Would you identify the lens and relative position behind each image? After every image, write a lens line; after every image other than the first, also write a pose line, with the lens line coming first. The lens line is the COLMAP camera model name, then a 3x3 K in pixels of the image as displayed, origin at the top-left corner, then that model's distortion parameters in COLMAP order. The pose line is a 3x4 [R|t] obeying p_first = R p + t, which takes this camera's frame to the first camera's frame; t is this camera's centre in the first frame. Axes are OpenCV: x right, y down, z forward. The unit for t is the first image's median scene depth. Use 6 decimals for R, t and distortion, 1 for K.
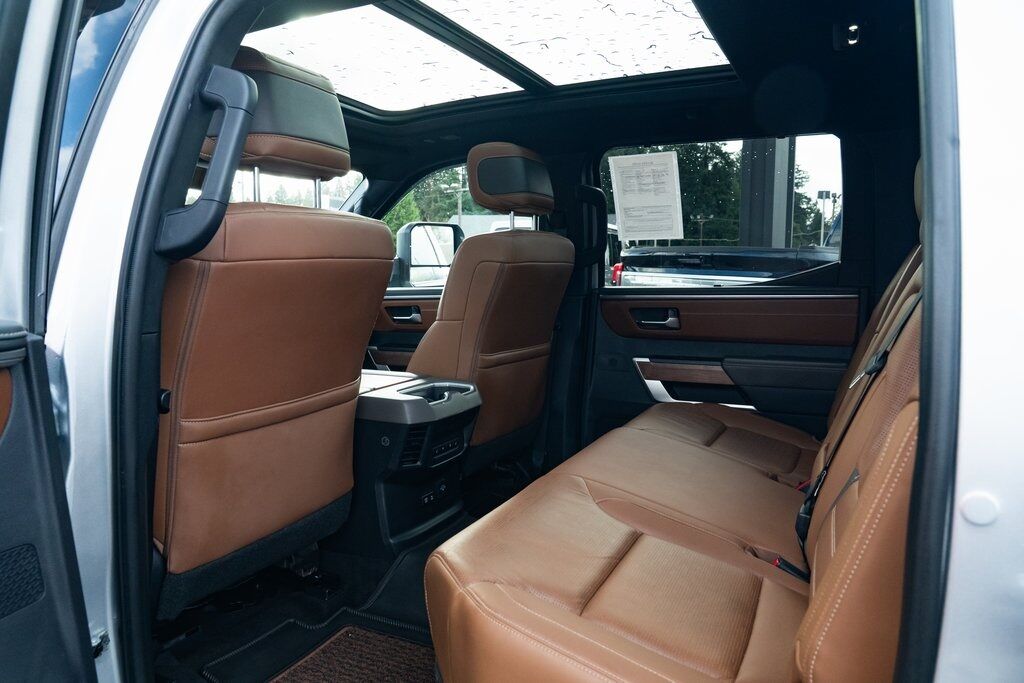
lens RADIAL K [[692.5, 0, 508.8], [0, 692.5, 352.2], [0, 0, 1]] dist [-0.036544, 0.023509]
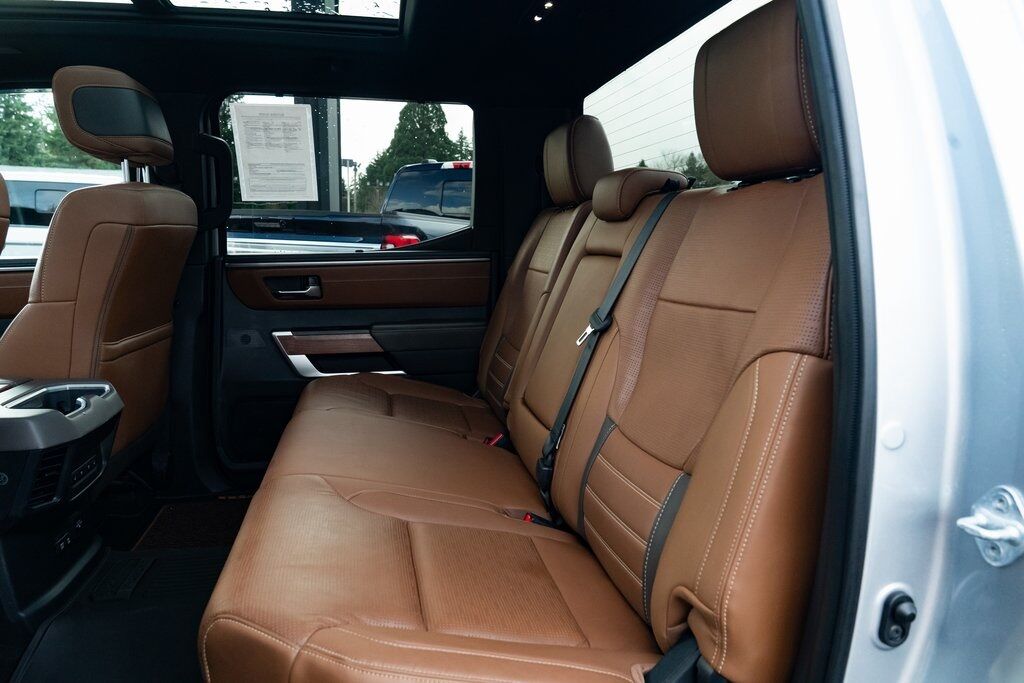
lens RADIAL K [[692.5, 0, 512.1], [0, 692.5, 349.5], [0, 0, 1]] dist [-0.036544, 0.023509]
pose [[0.790495, -0.091892, 0.605536, -0.128613], [0.063668, 0.995653, 0.067978, -0.011478], [-0.609150, -0.015183, 0.792909, 0.101412]]
